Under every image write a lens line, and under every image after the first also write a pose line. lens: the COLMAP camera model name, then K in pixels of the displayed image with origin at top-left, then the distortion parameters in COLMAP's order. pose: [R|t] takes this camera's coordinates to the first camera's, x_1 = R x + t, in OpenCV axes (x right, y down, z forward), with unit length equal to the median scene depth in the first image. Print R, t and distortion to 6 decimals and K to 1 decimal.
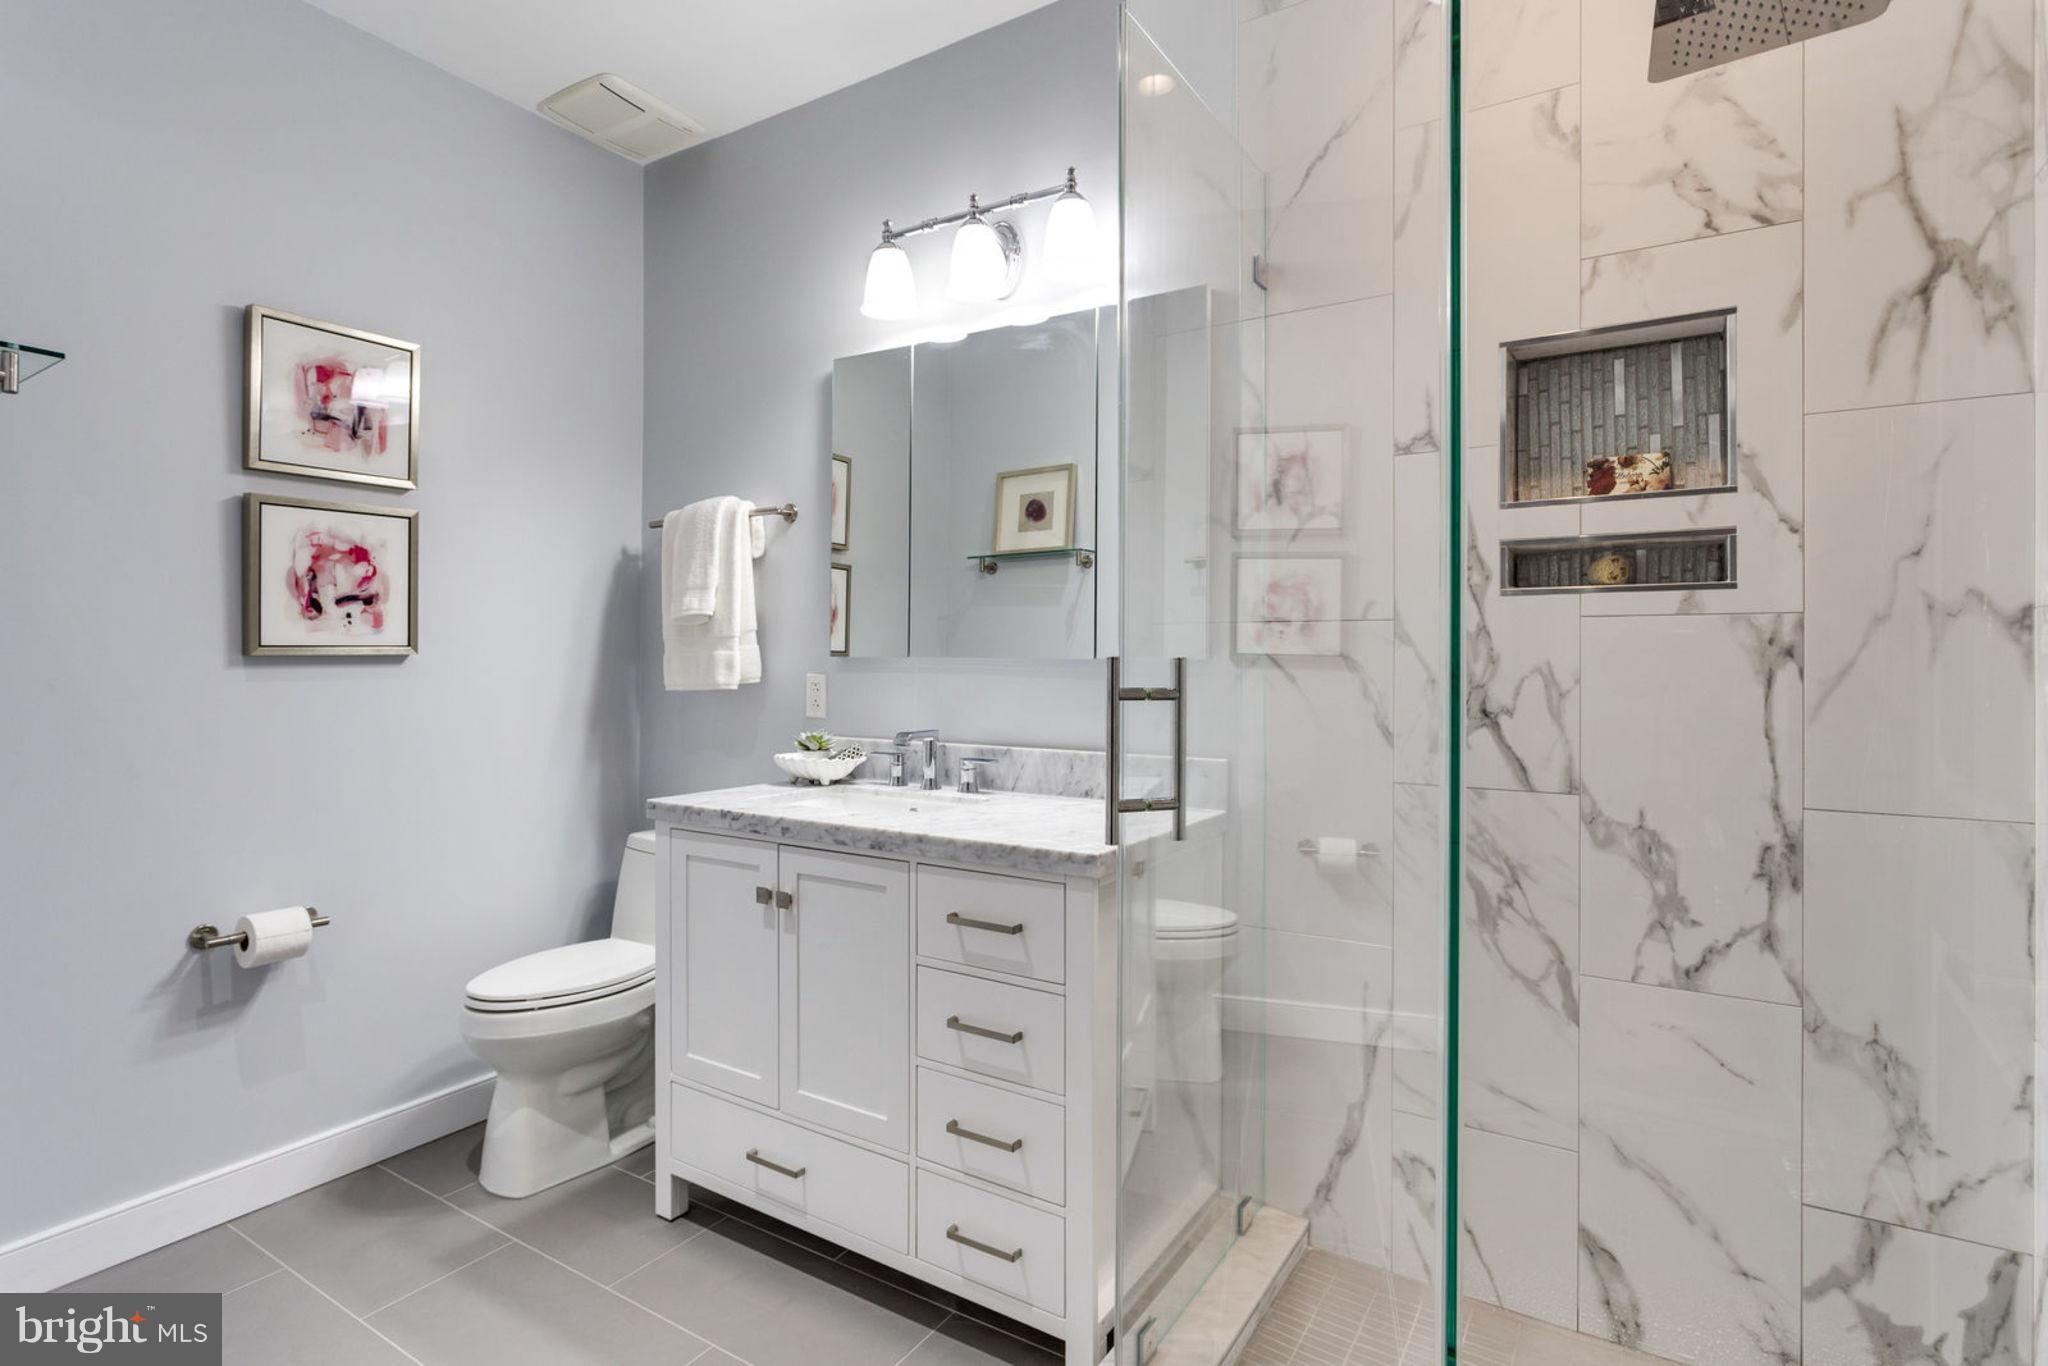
lens RADIAL K [[1030.6, 0, 1016.2], [0, 1030.6, 656.8], [0, 0, 1]] dist [-0.003712, -0.000097]
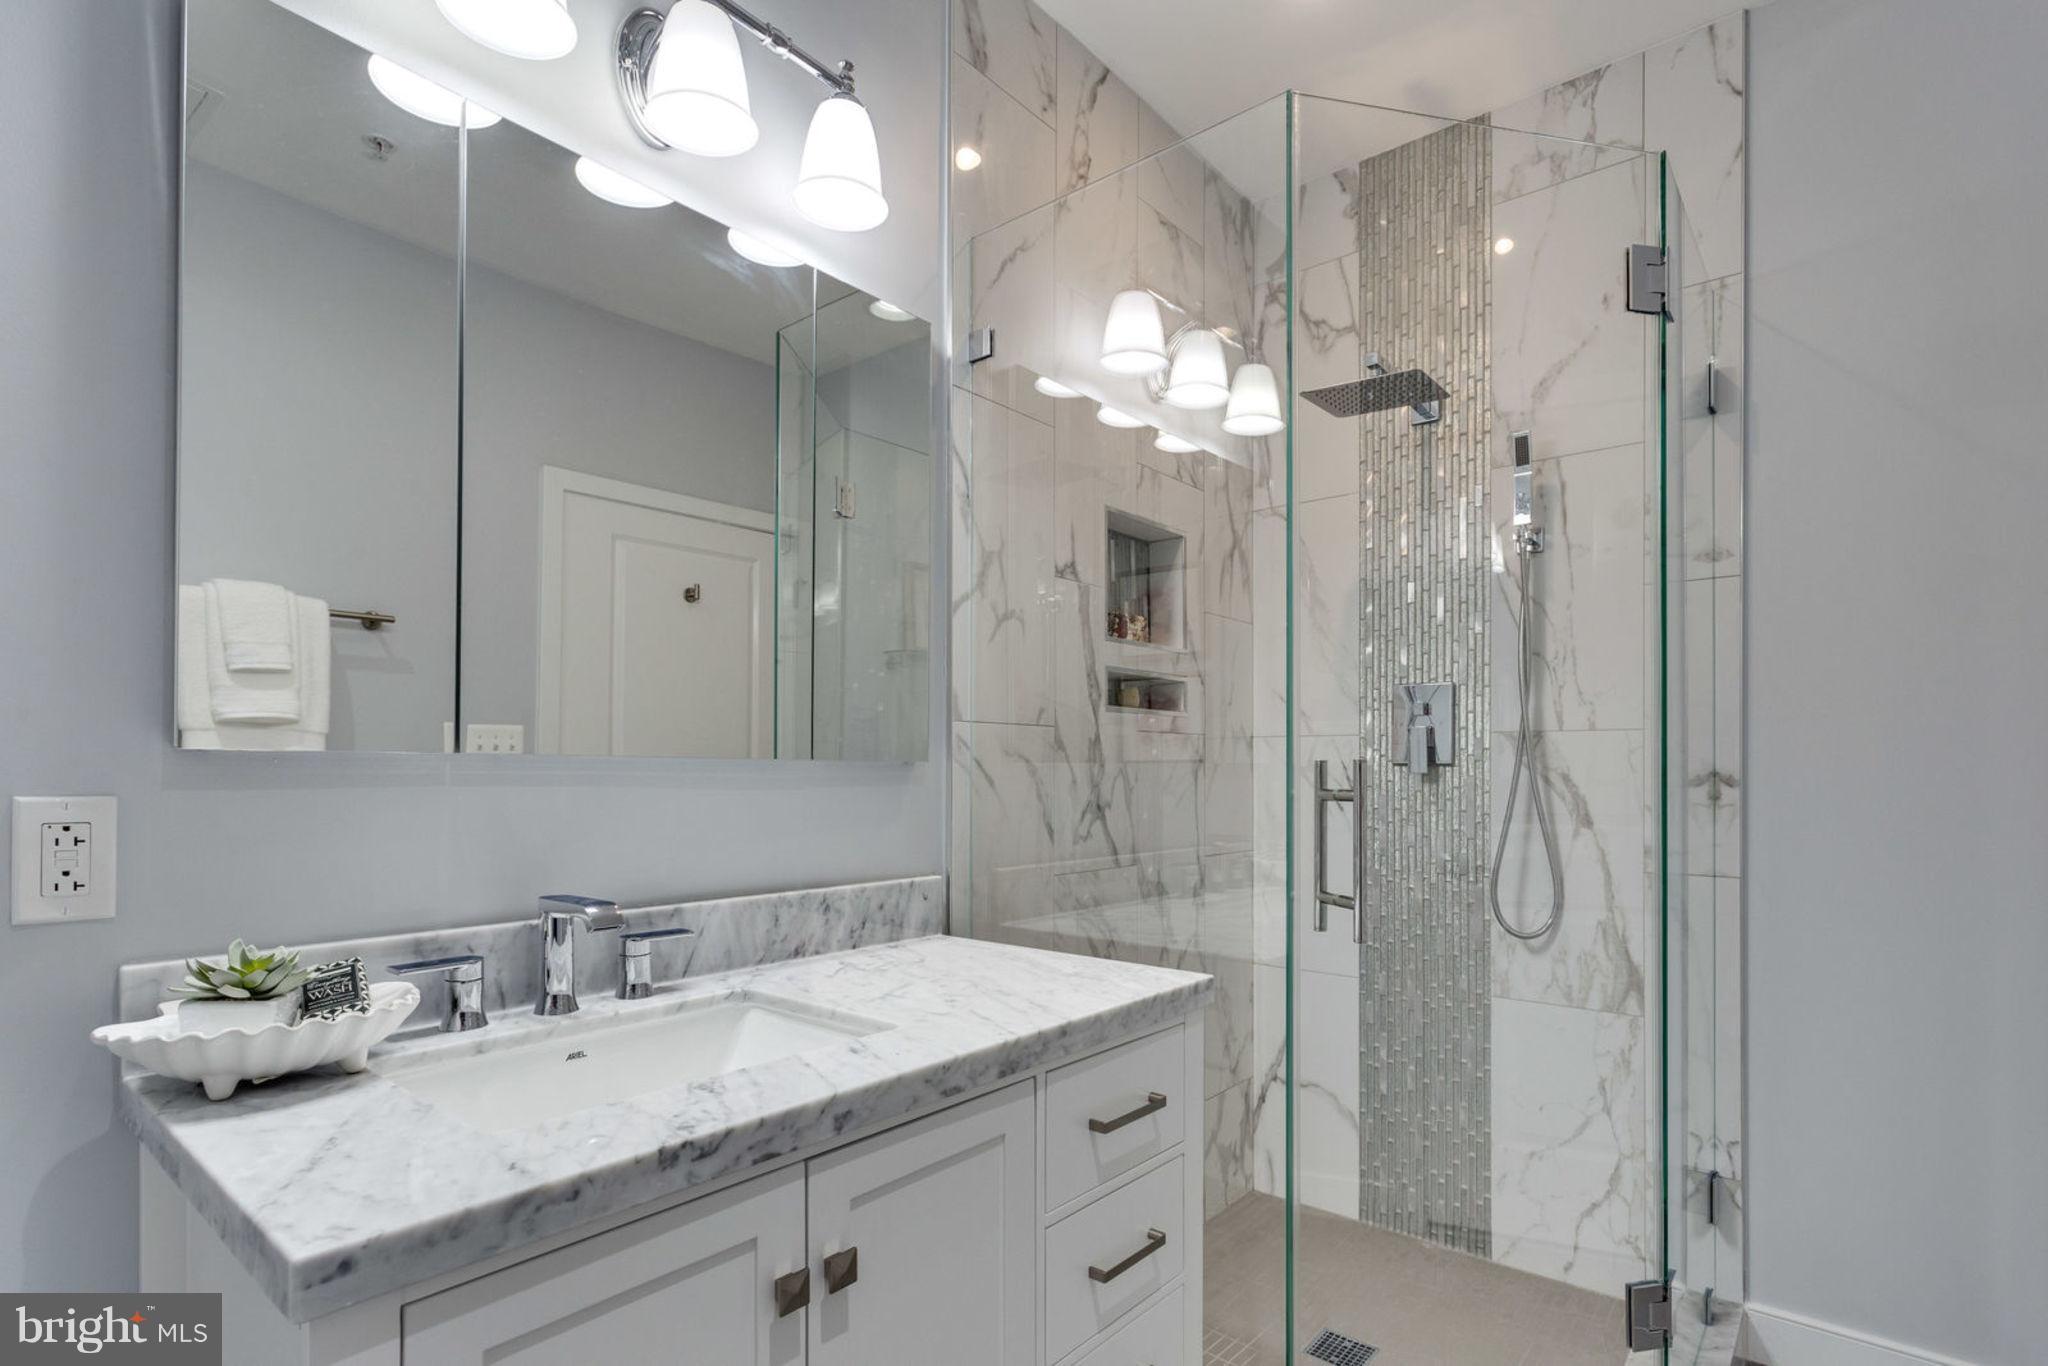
lens RADIAL K [[1003.4, 0, 1026.1], [0, 1003.4, 766.6], [0, 0, 1]] dist [0.003444, 0.000333]
pose [[0.129016, 0.001674, 0.991641, -0.711514], [-0.002986, 0.999995, -0.001300, 0.008510], [-0.991638, -0.002793, 0.129021, 0.914865]]
